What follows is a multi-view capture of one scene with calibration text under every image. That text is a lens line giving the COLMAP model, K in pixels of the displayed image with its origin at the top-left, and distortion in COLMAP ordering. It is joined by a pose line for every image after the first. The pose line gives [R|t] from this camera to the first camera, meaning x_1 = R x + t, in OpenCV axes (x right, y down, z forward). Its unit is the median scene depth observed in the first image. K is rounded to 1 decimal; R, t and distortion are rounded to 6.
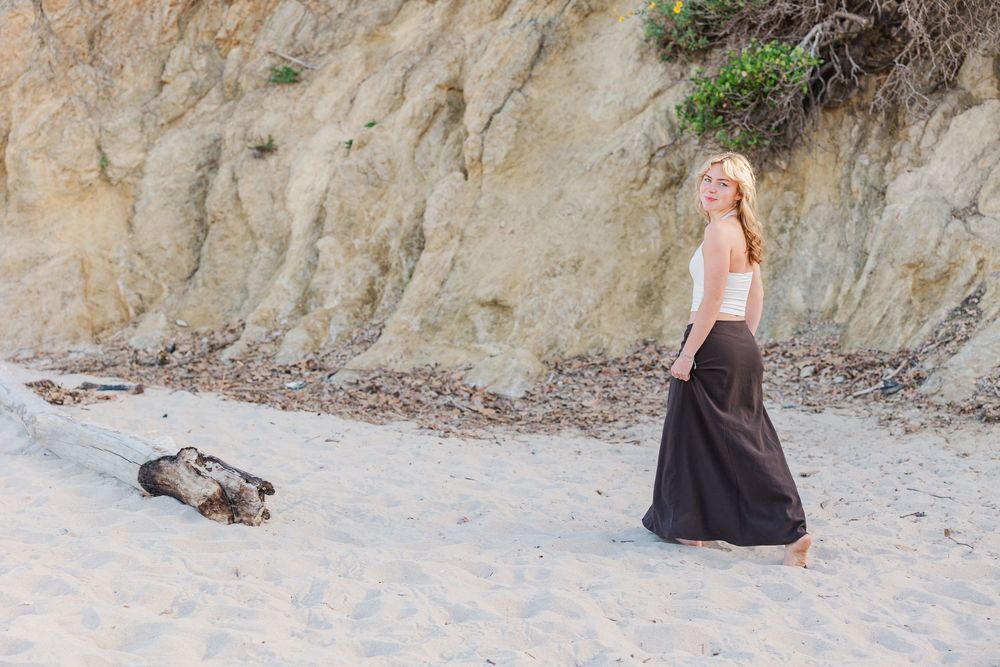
lens RADIAL K [[1374.6, 0, 500.0], [0, 1374.6, 334.7], [0, 0, 1]] dist [0.003083, 0.000000]
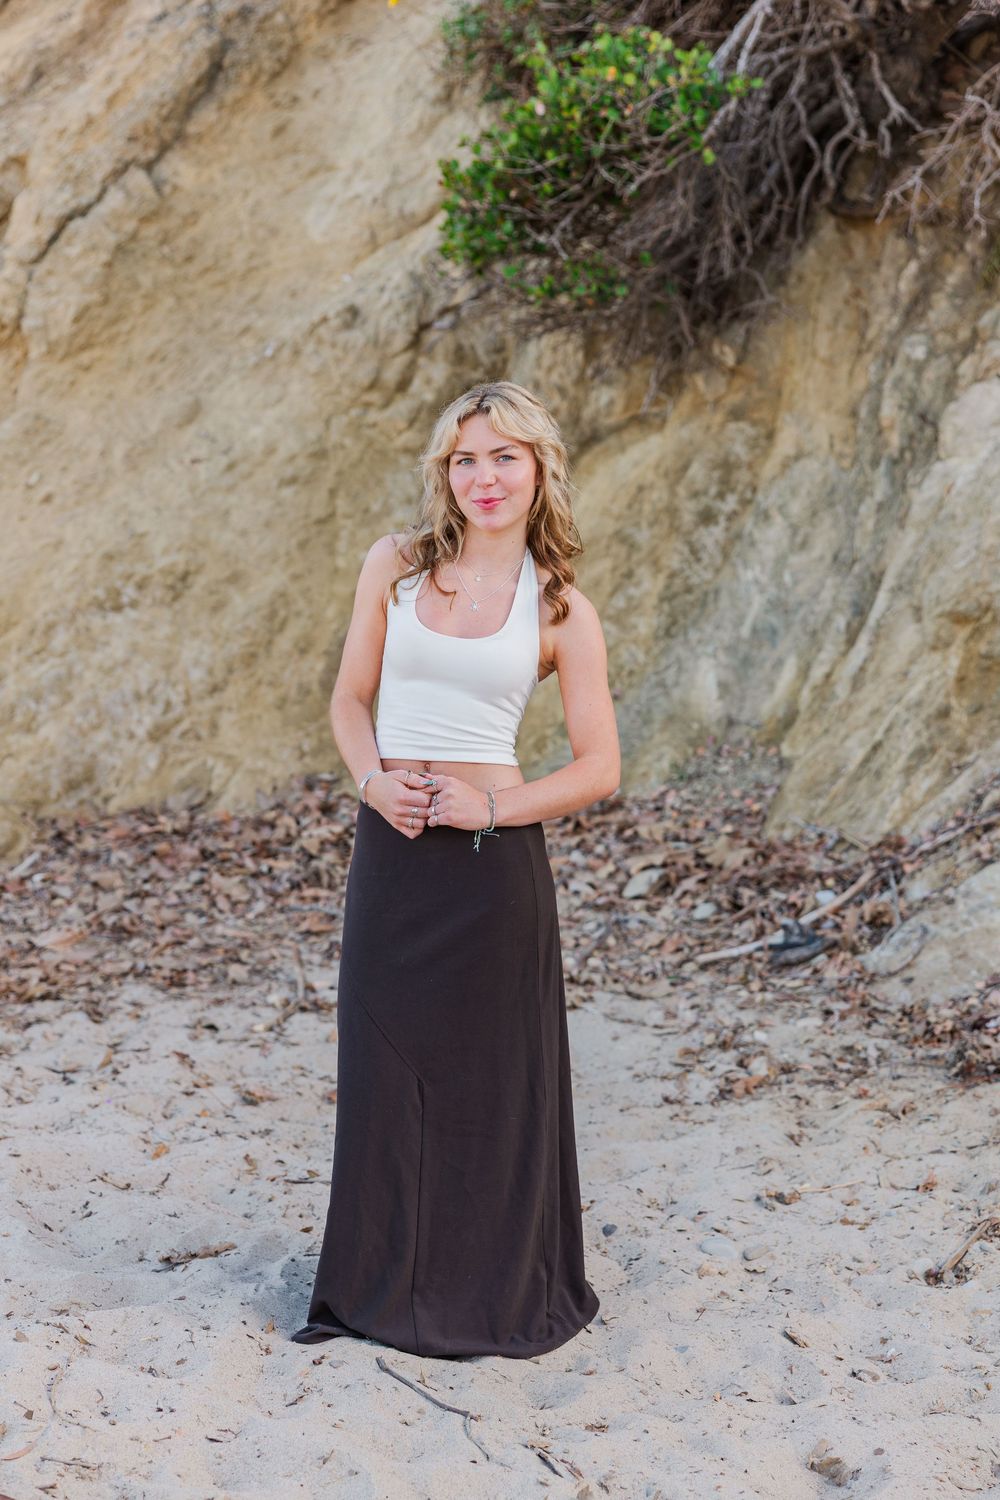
lens RADIAL K [[2439.9, 0, 500.1], [0, 2439.9, 747.9], [0, 0, 1]] dist [0.003085, 0.000000]
pose [[0.993469, 0.044397, -0.105109, 0.226595], [-0.042387, 0.998875, 0.021282, -0.021266], [0.105935, -0.016688, 0.994233, 0.284019]]
